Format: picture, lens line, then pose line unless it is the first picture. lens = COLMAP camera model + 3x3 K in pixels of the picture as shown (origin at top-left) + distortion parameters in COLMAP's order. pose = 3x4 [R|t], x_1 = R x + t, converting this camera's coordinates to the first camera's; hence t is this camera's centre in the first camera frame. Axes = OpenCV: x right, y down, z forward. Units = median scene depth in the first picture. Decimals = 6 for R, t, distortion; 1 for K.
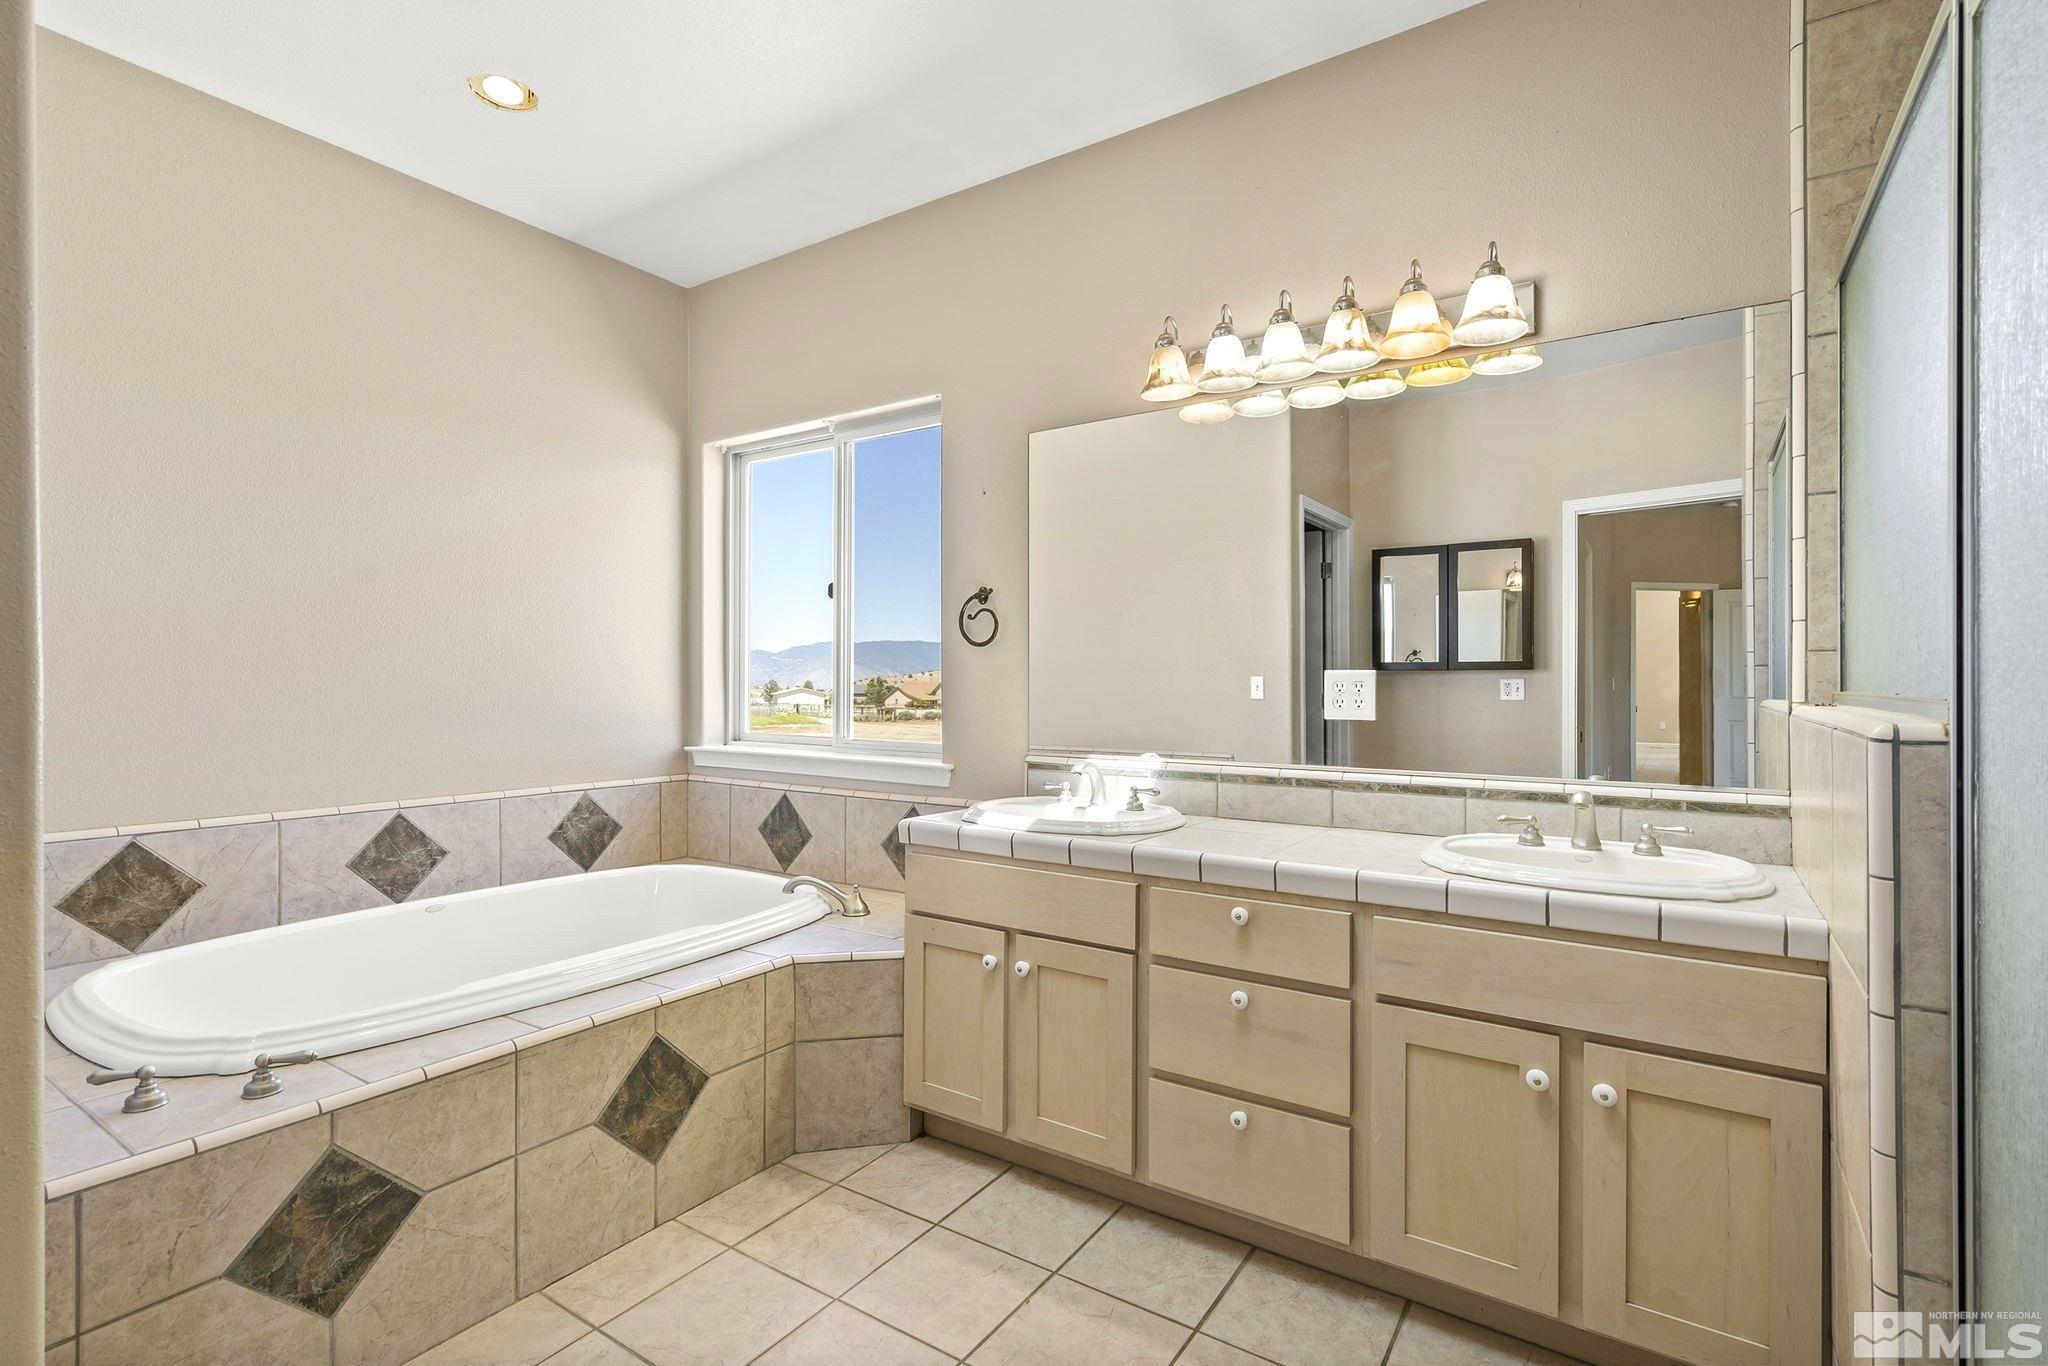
lens RADIAL K [[963.8, 0, 1024.3], [0, 963.8, 679.0], [0, 0, 1]] dist [0.006471, 0.001754]
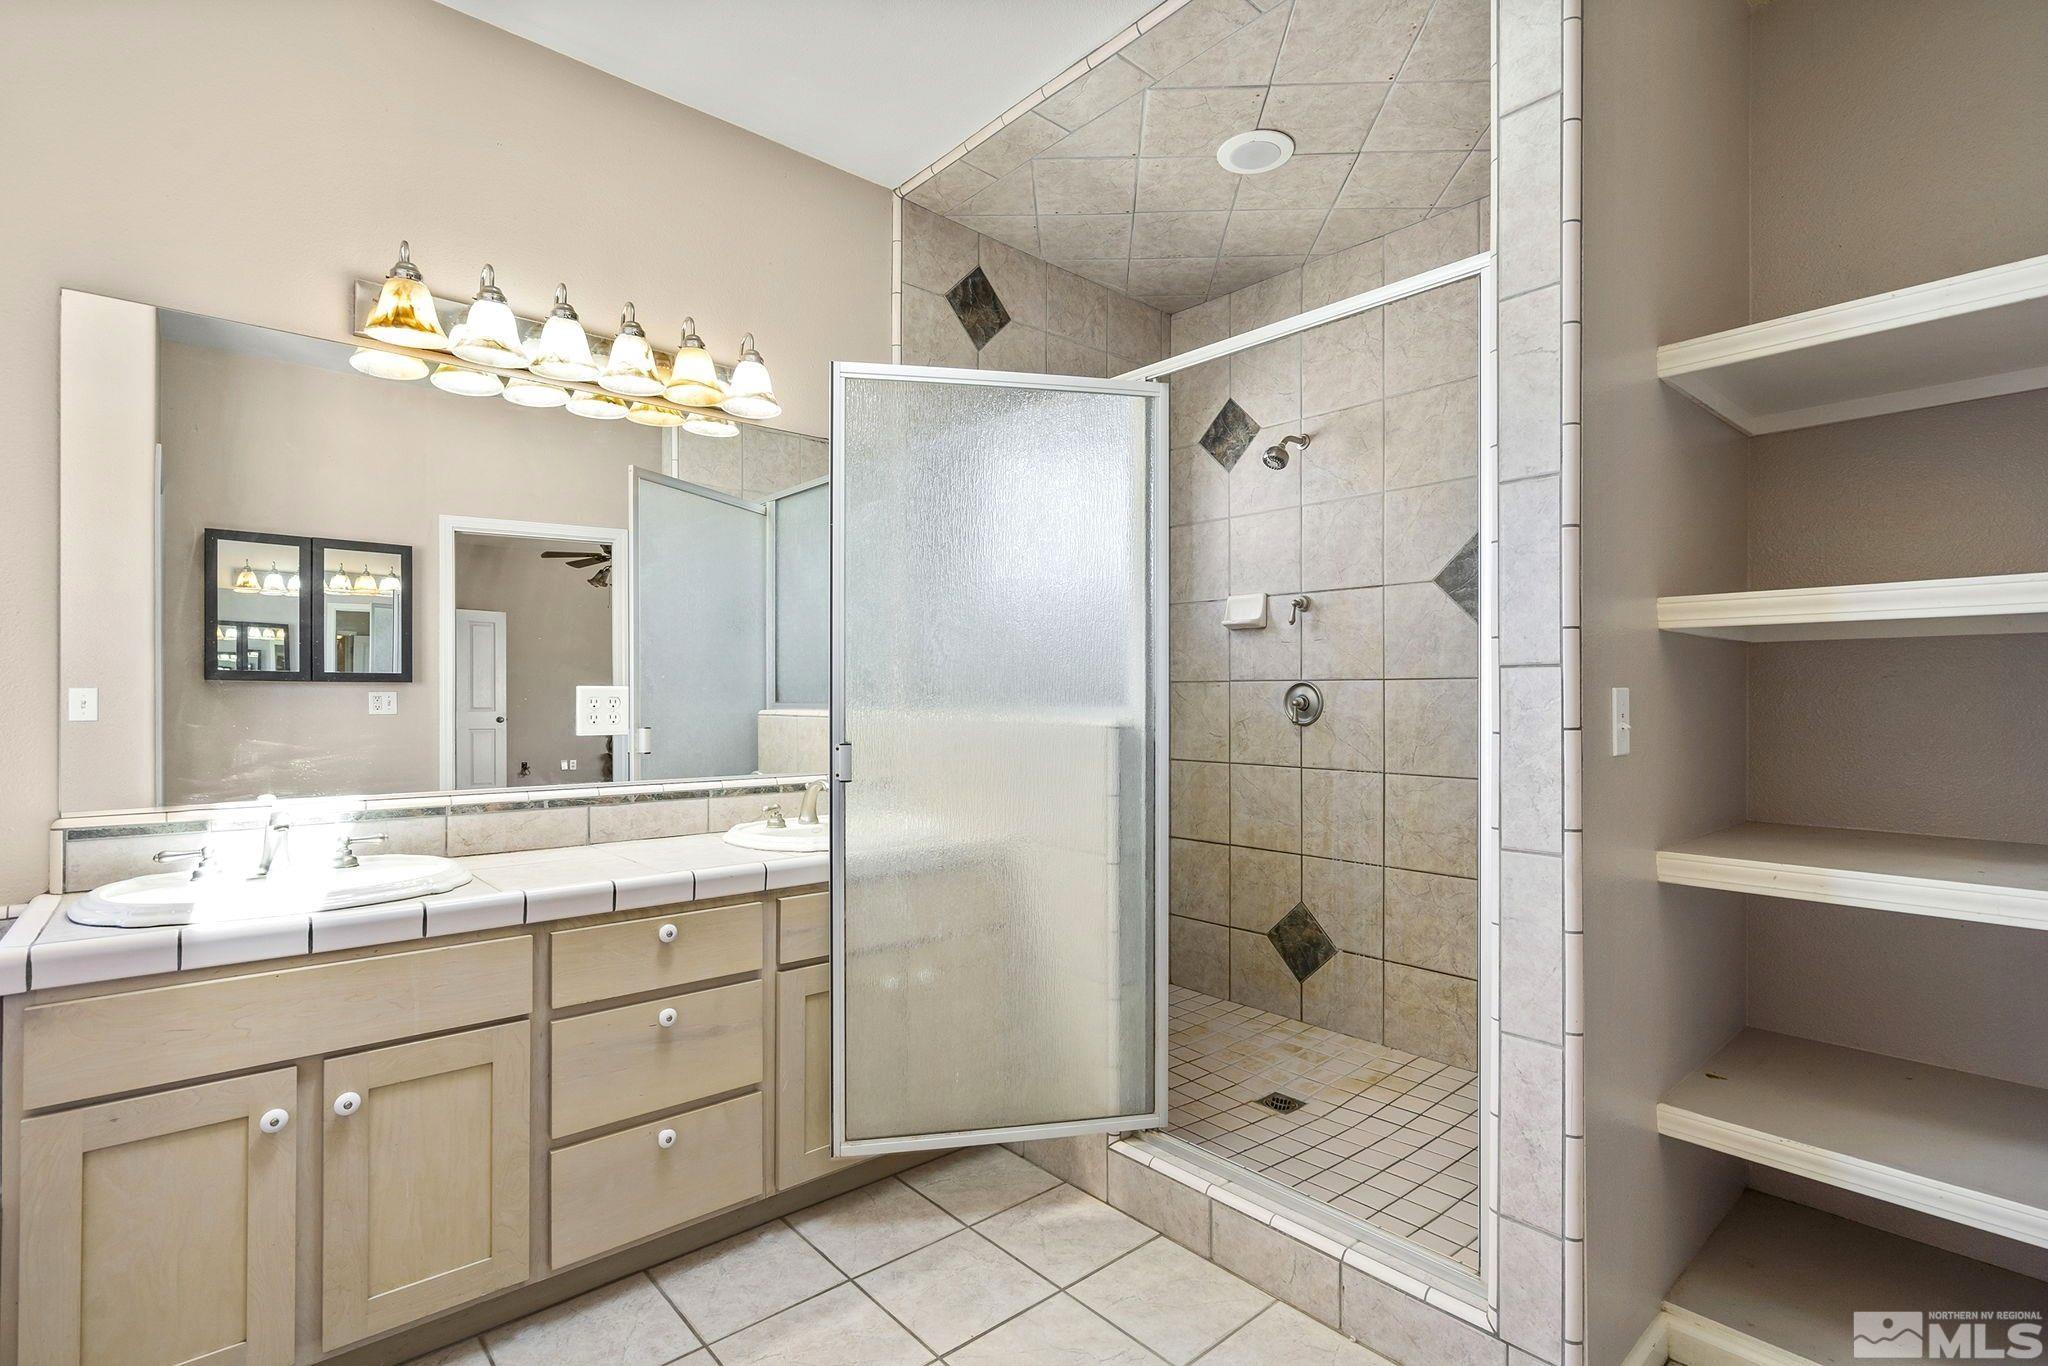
lens RADIAL K [[963.8, 0, 1025.0], [0, 963.8, 692.4], [0, 0, 1]] dist [0.006471, 0.001754]
pose [[0.258300, 0.002752, 0.966061, -0.532248], [-0.005779, 0.999982, -0.001304, -0.003599], [-0.966048, -0.005246, 0.258311, 0.318829]]
